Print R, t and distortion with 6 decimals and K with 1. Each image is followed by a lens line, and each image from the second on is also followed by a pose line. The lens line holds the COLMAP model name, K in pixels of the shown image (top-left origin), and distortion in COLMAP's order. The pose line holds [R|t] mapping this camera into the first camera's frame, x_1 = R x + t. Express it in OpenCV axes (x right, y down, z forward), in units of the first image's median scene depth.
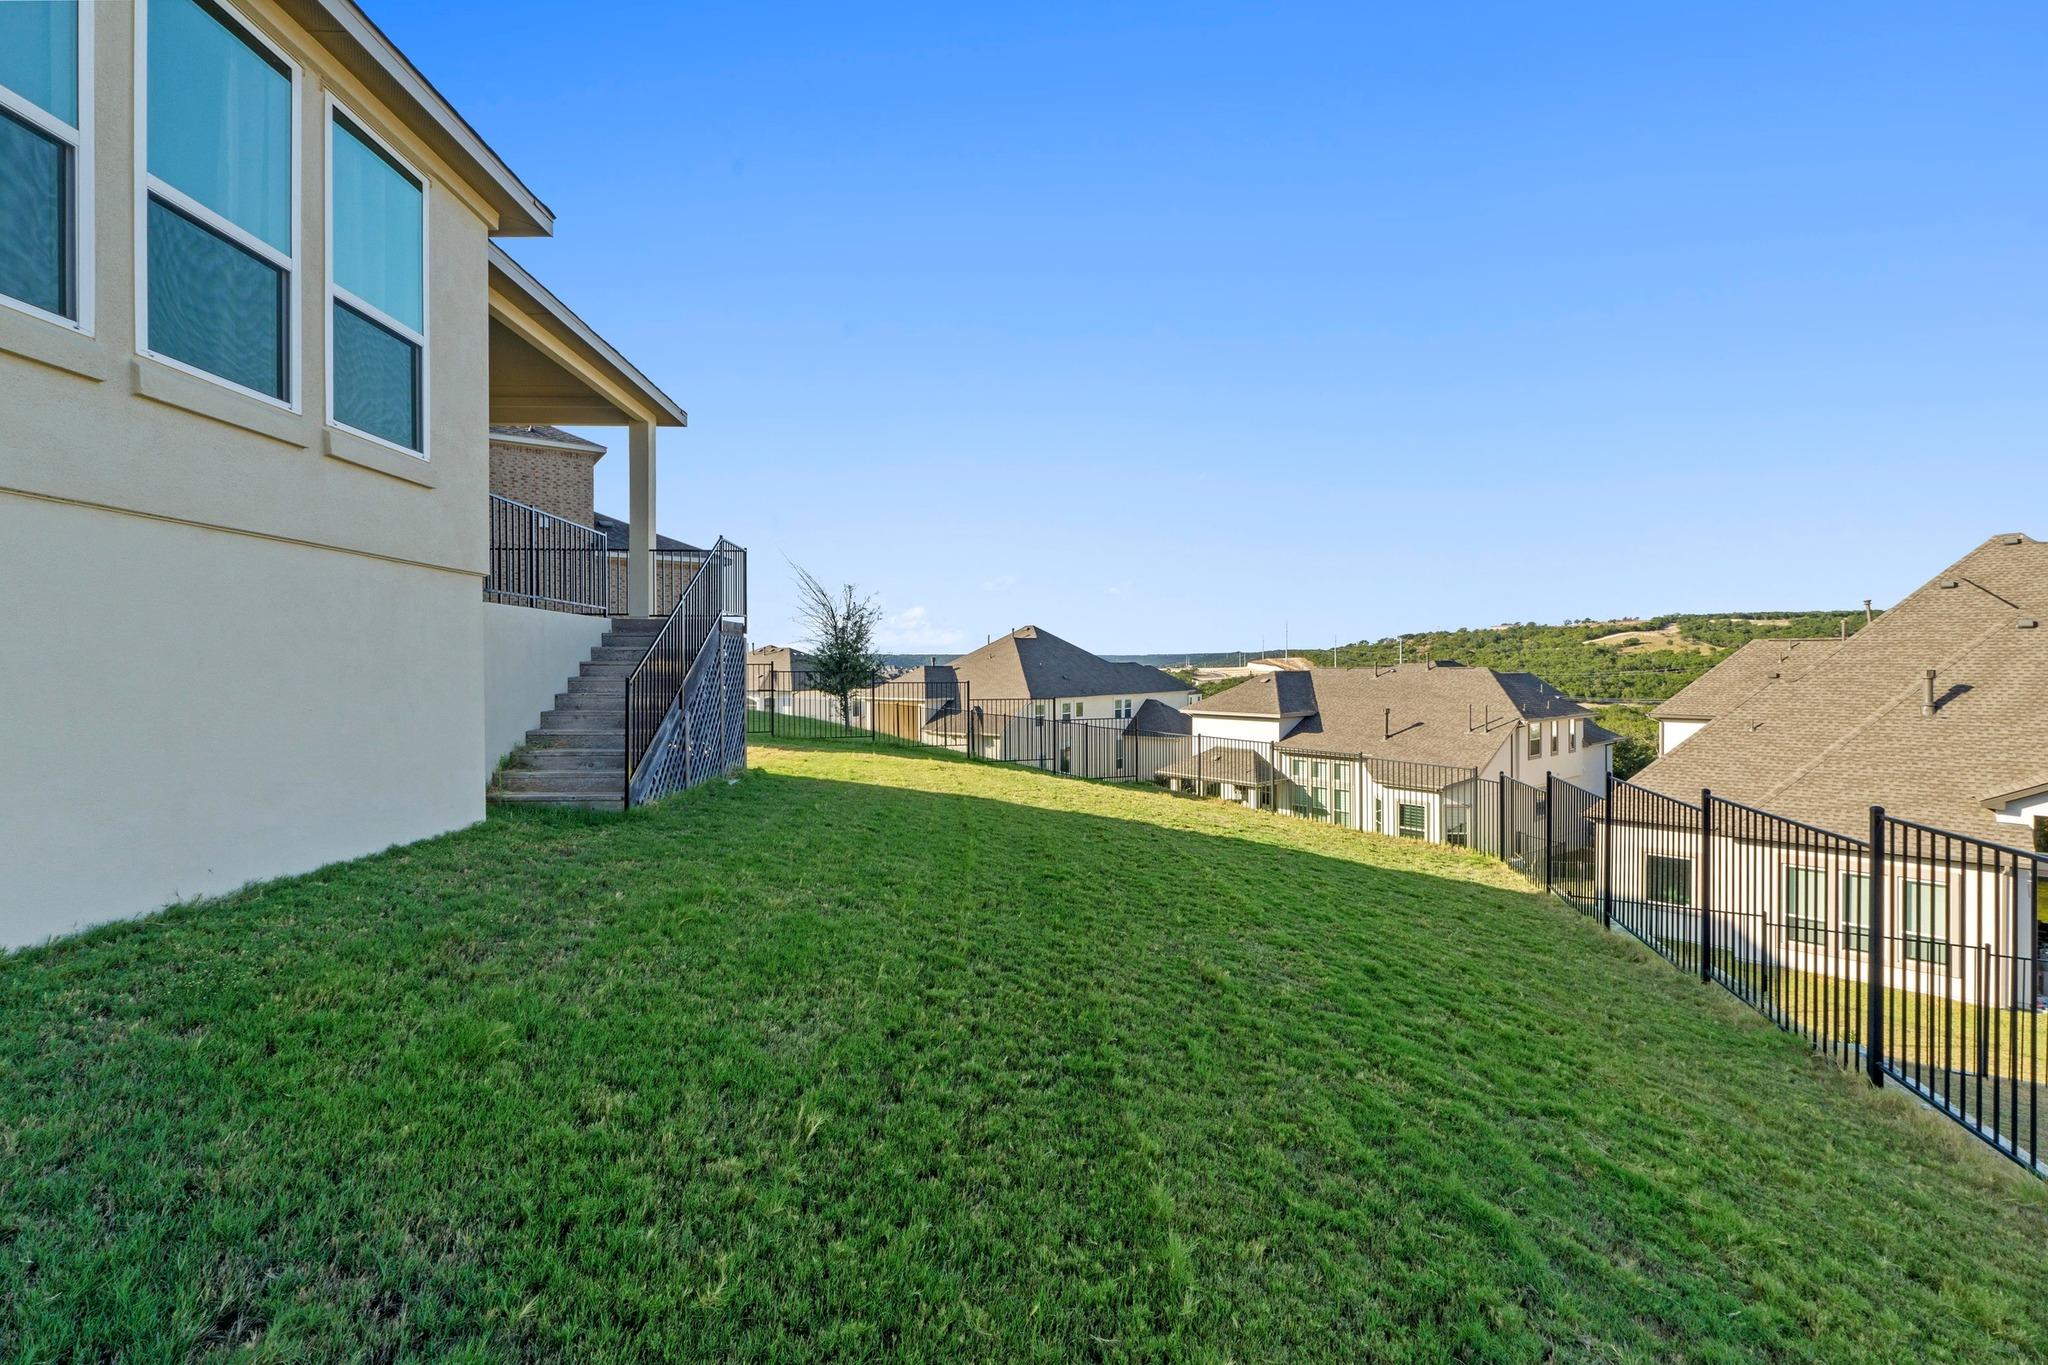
lens RADIAL K [[865.6, 0, 1035.1], [0, 865.6, 668.8], [0, 0, 1]] dist [-0.002465, -0.001172]
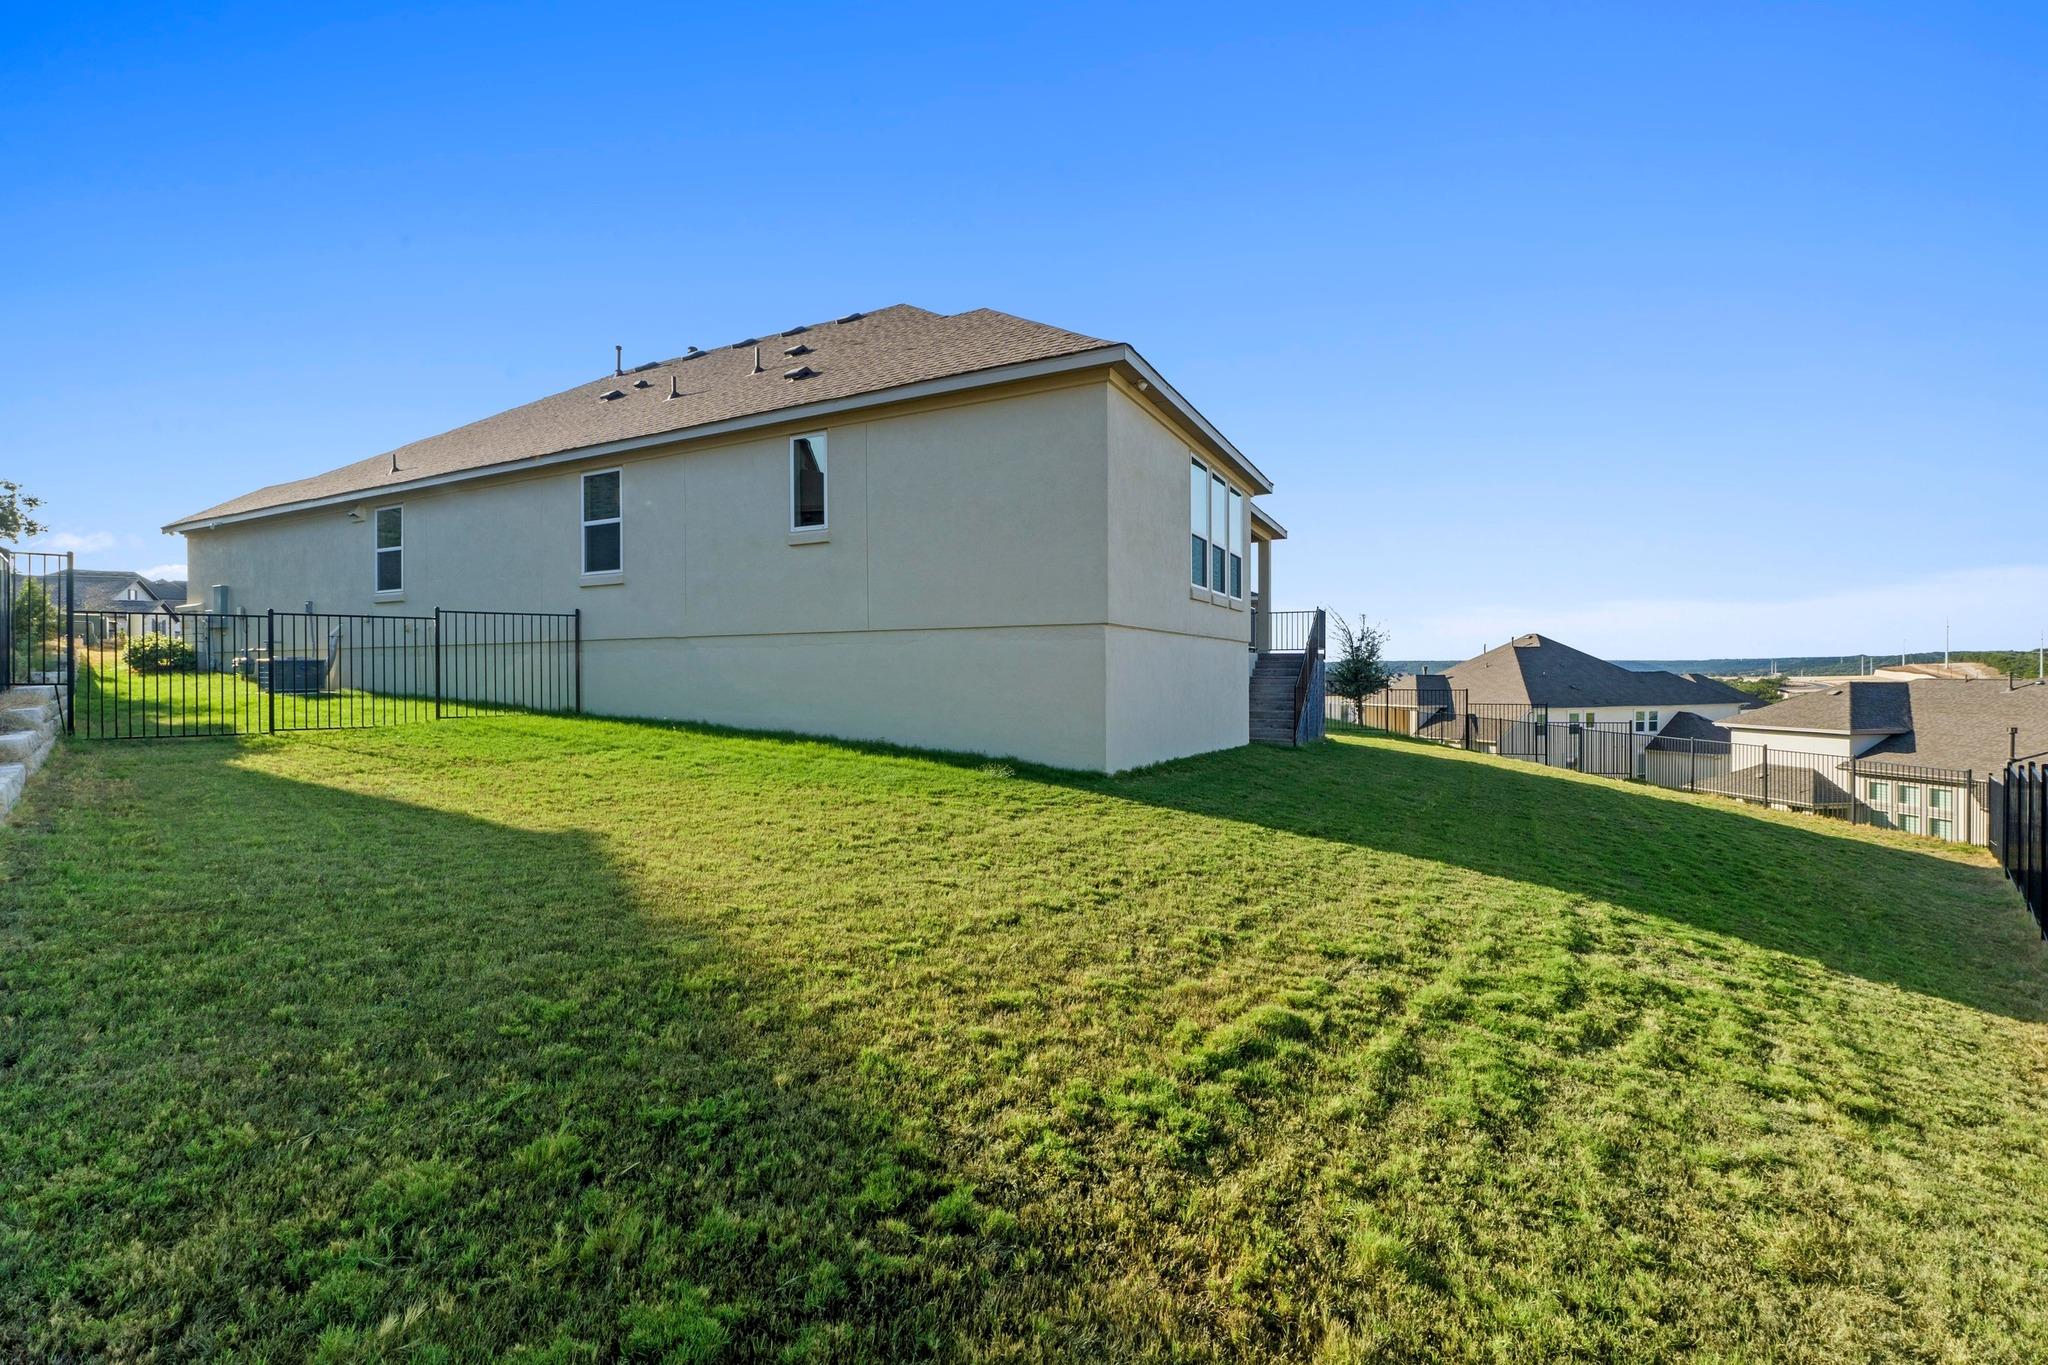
lens RADIAL K [[865.6, 0, 1024.7], [0, 865.6, 670.9], [0, 0, 1]] dist [-0.002465, -0.001172]
pose [[0.856335, 0.001461, -0.516419, 0.009937], [-0.004025, 0.999985, -0.003845, -0.002344], [0.516406, 0.005371, 0.856327, -0.195542]]
